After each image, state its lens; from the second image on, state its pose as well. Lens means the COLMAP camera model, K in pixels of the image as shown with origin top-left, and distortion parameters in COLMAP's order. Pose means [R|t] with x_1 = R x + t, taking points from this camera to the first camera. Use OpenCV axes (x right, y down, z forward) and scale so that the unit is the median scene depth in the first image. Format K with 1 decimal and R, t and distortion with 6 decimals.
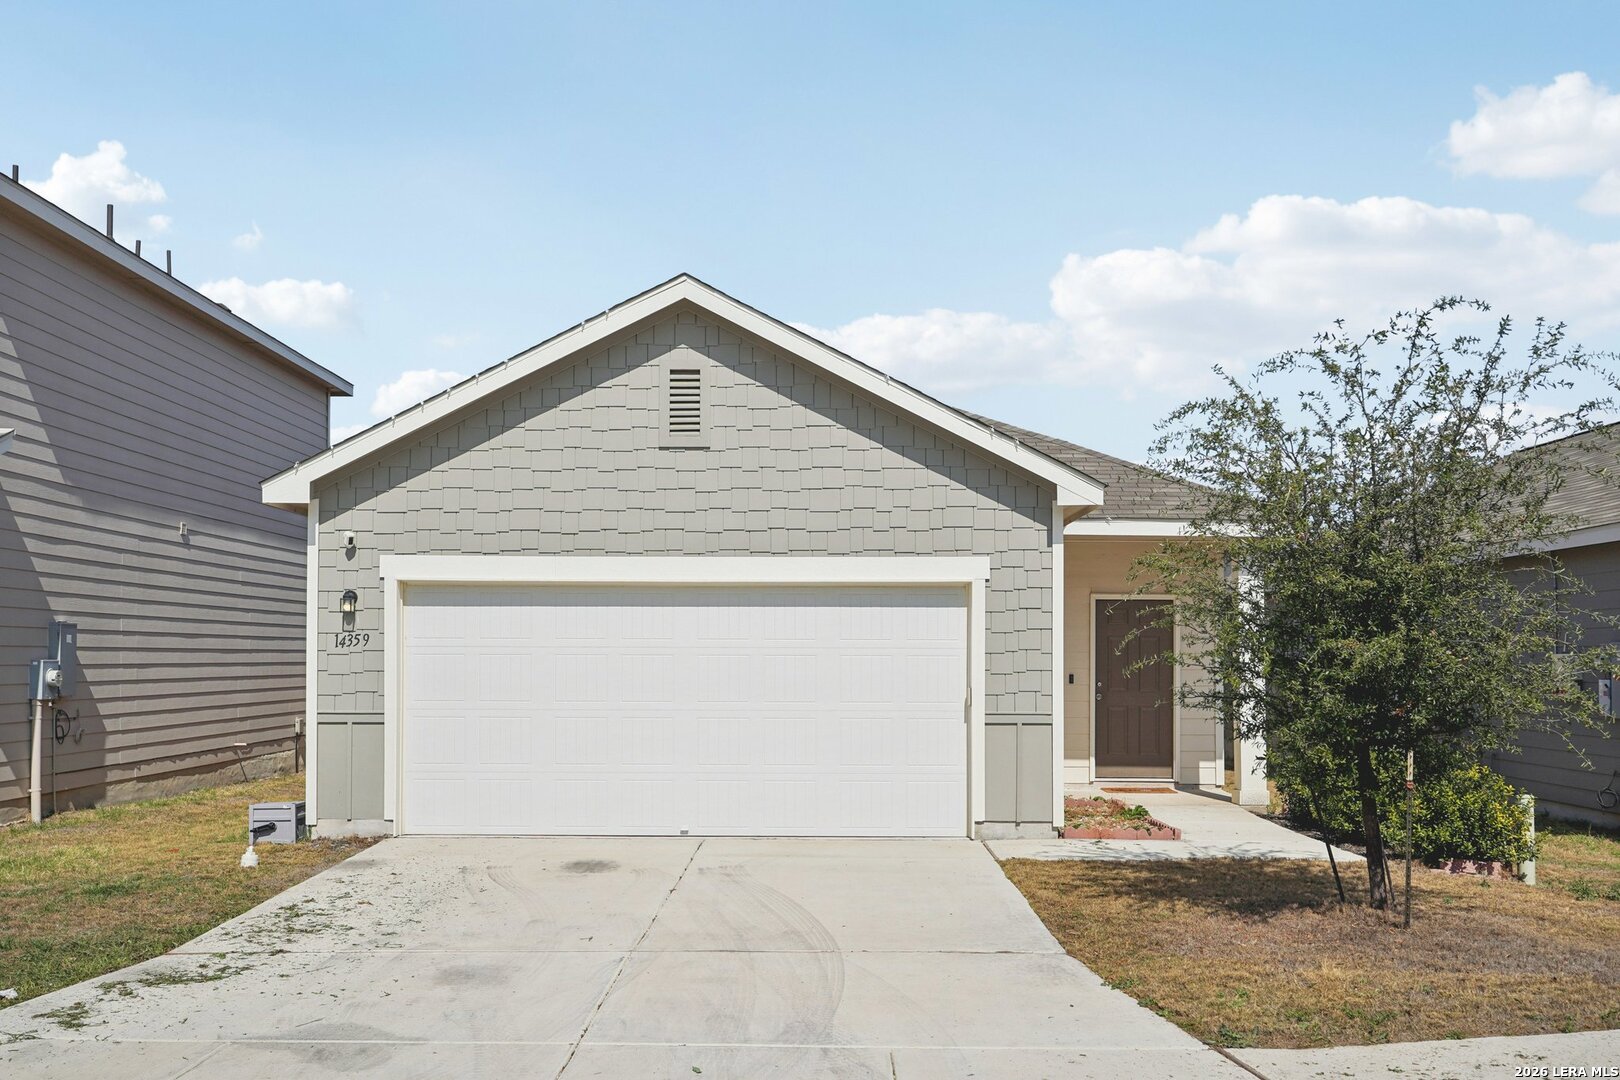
lens RADIAL K [[1582.3, 0, 810.0], [0, 1582.3, 540.0], [0, 0, 1]] dist [-0.003032, 0.006414]
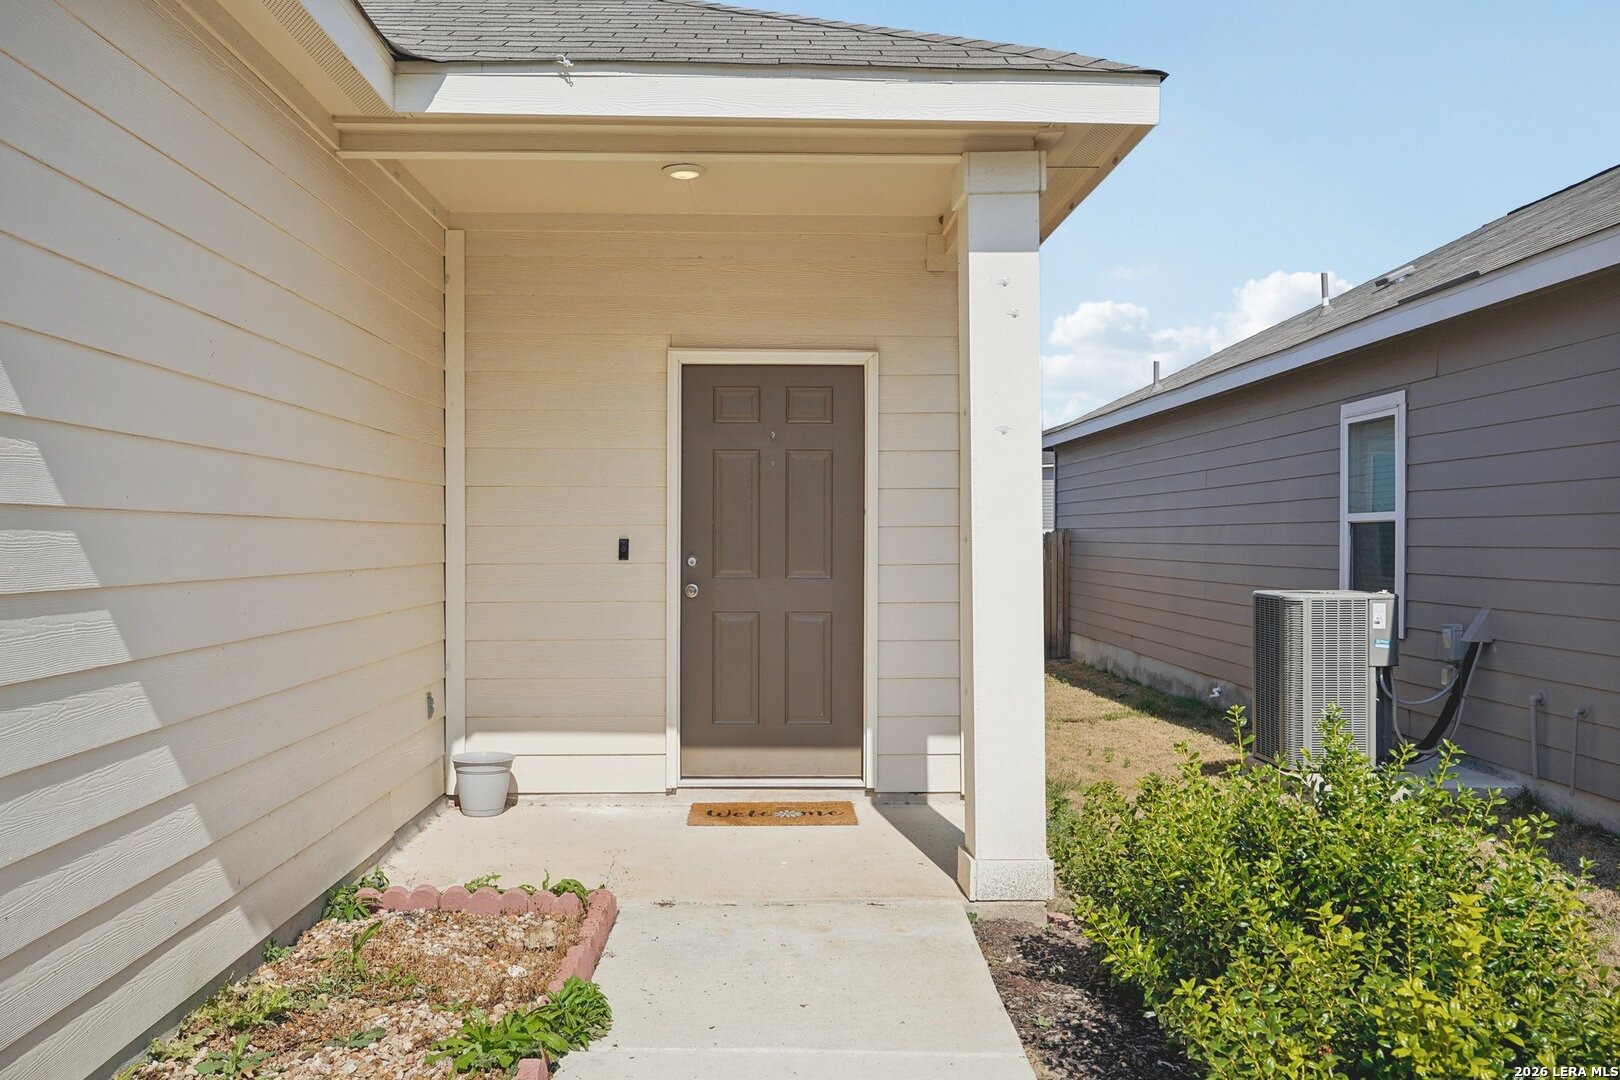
lens RADIAL K [[1423.0, 0, 810.0], [0, 1423.0, 540.0], [0, 0, 1]] dist [-0.098957, 0.000241]
pose [[0.999822, -0.000715, 0.018863, 0.280128], [-0.000765, 0.996930, 0.078299, 0.074501], [-0.018861, -0.078299, 0.996751, 0.831964]]
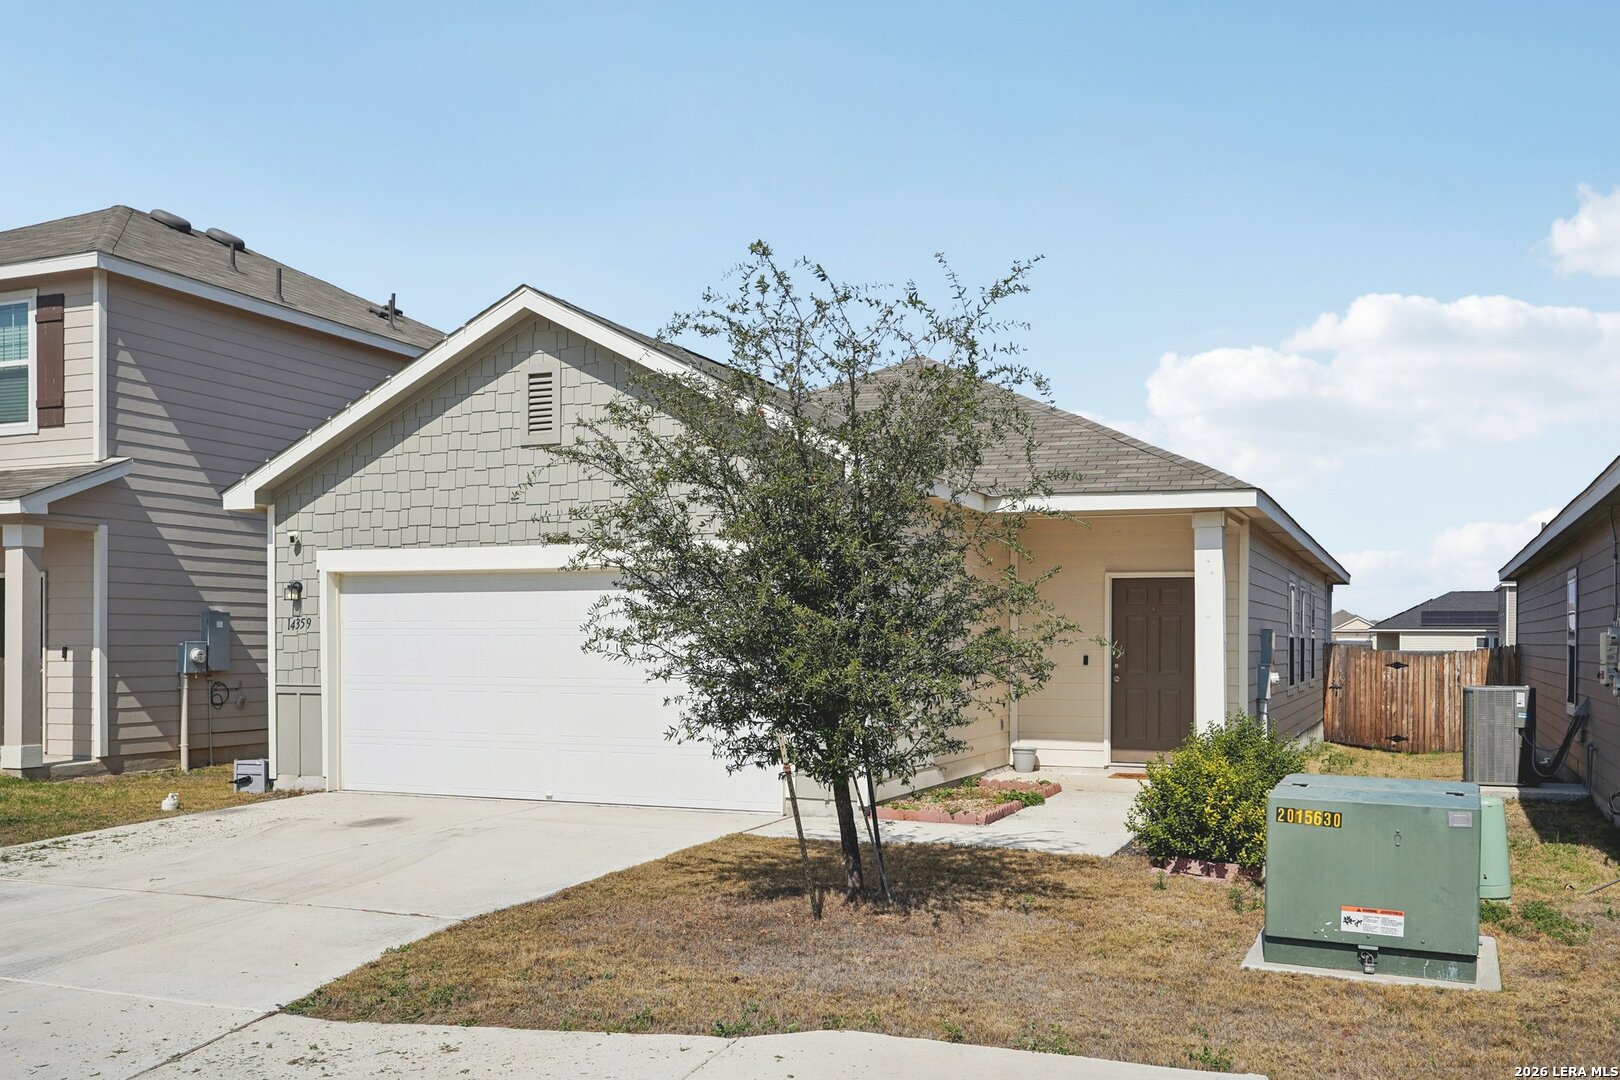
lens RADIAL K [[1480.0, 0, 809.6], [0, 1480.0, 578.5], [0, 0, 1]] dist [0.007863, 0.003181]
pose [[0.923930, -0.017436, -0.382164, 0.481043], [0.029160, 0.999264, 0.024909, 0.013296], [0.381449, -0.034158, 0.923759, 0.127369]]
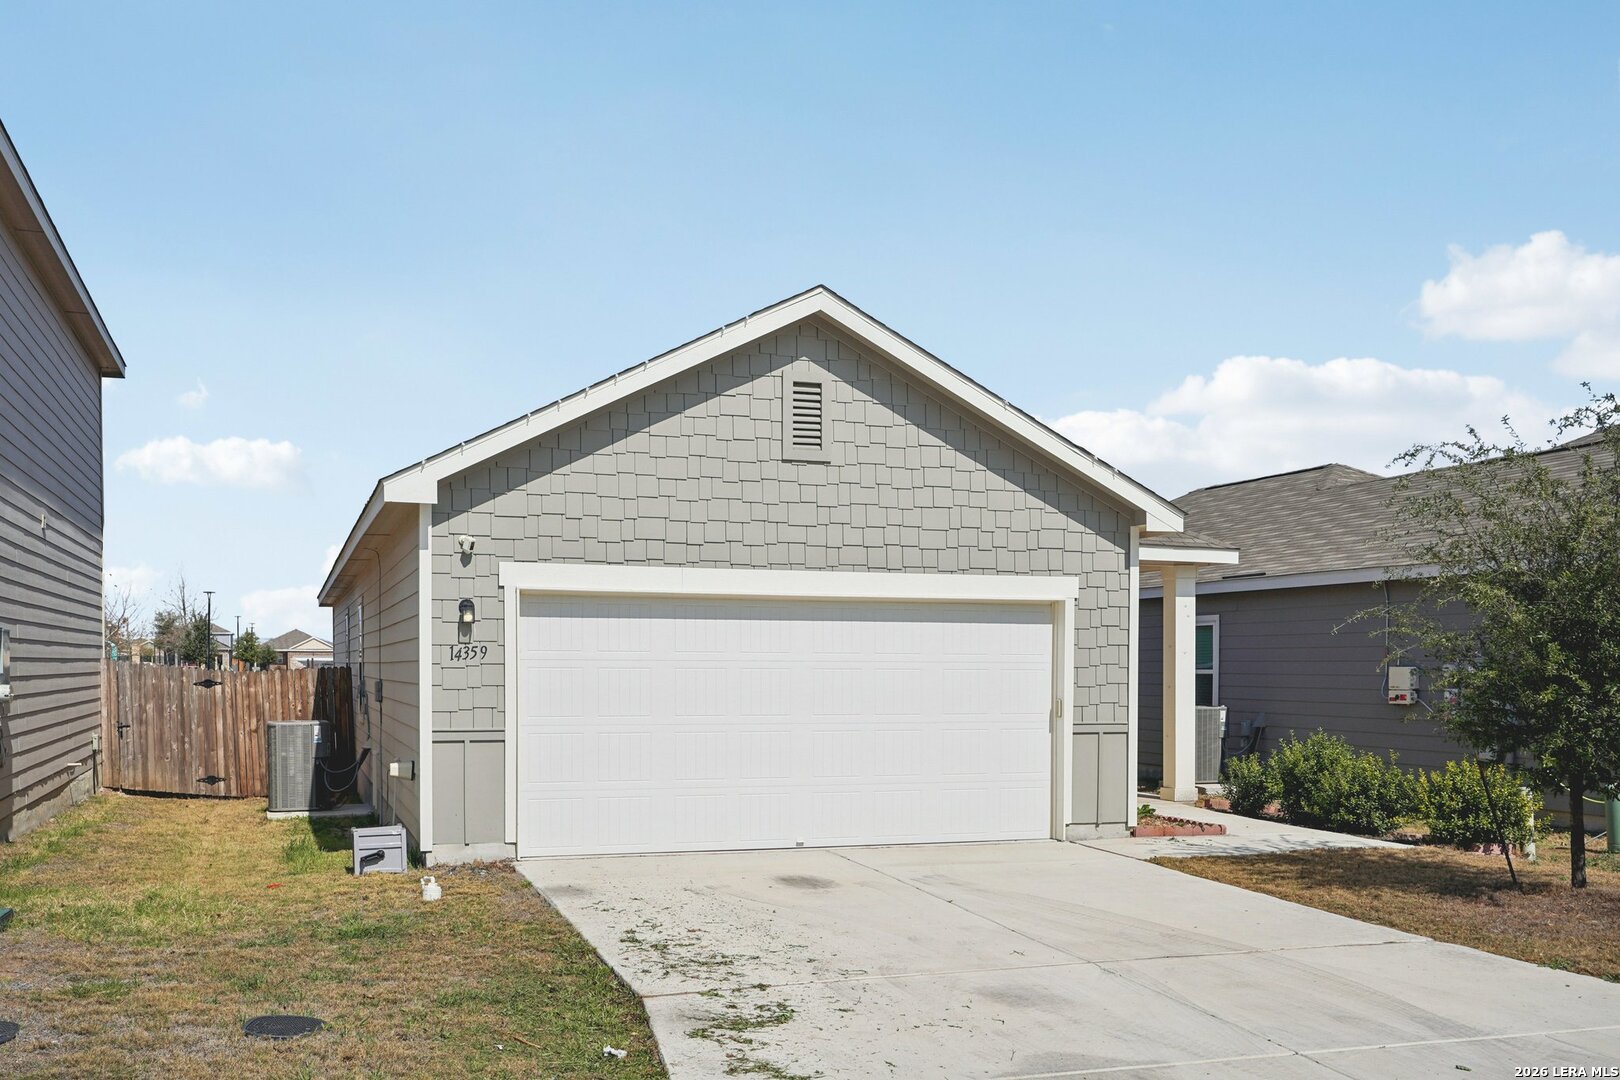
lens RADIAL K [[1513.1, 0, 807.4], [0, 1513.1, 632.4], [0, 0, 1]] dist [0.001432, 0.001247]
pose [[0.944759, 0.008592, 0.327655, -0.391451], [-0.026432, 0.998398, 0.050032, 0.001524], [-0.326700, -0.055928, 0.943472, 0.094958]]
